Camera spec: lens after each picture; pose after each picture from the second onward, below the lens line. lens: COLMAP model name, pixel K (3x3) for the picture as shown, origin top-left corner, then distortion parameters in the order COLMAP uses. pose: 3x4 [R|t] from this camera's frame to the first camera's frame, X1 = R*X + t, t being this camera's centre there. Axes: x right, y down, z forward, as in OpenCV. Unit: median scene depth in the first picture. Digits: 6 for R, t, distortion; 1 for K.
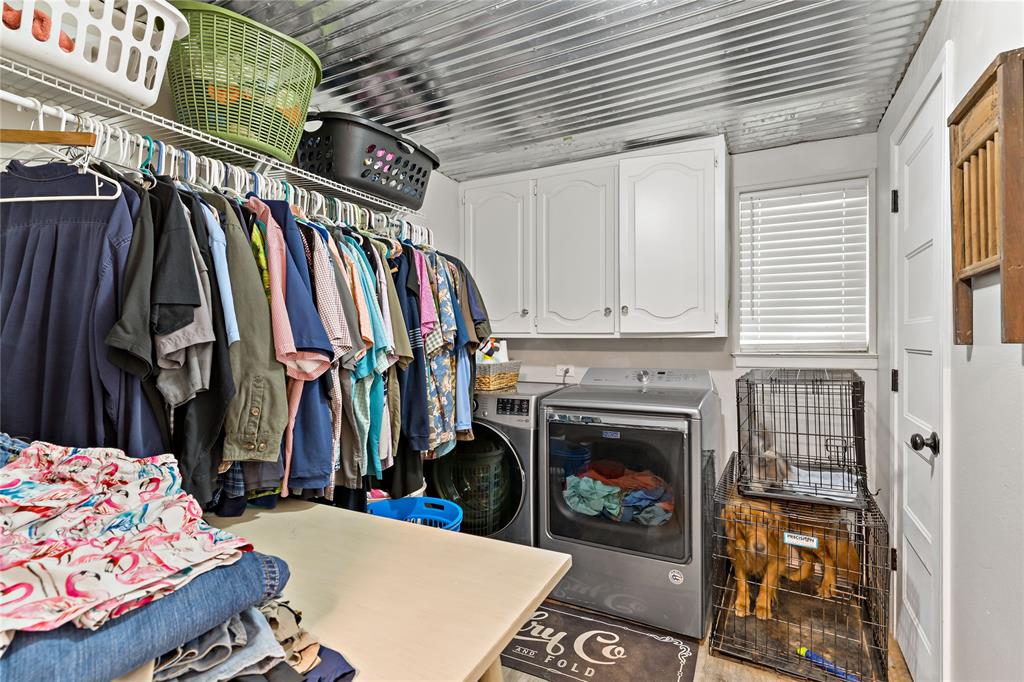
lens RADIAL K [[492.2, 0, 516.0], [0, 492.2, 346.2], [0, 0, 1]] dist [0.001567, 0.000160]
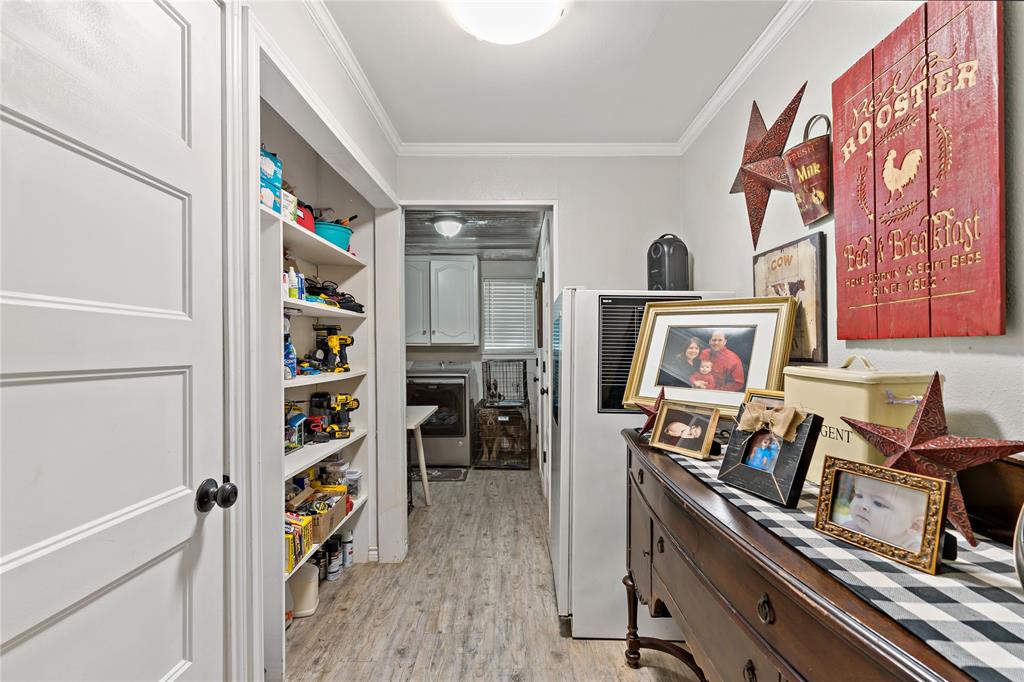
lens RADIAL K [[492.2, 0, 512.7], [0, 492.2, 348.0], [0, 0, 1]] dist [0.001567, 0.000160]
pose [[0.890466, 0.004373, 0.455028, -0.449605], [0.006321, 0.999738, -0.021978, 0.042982], [-0.455006, 0.022447, 0.890206, -1.053936]]
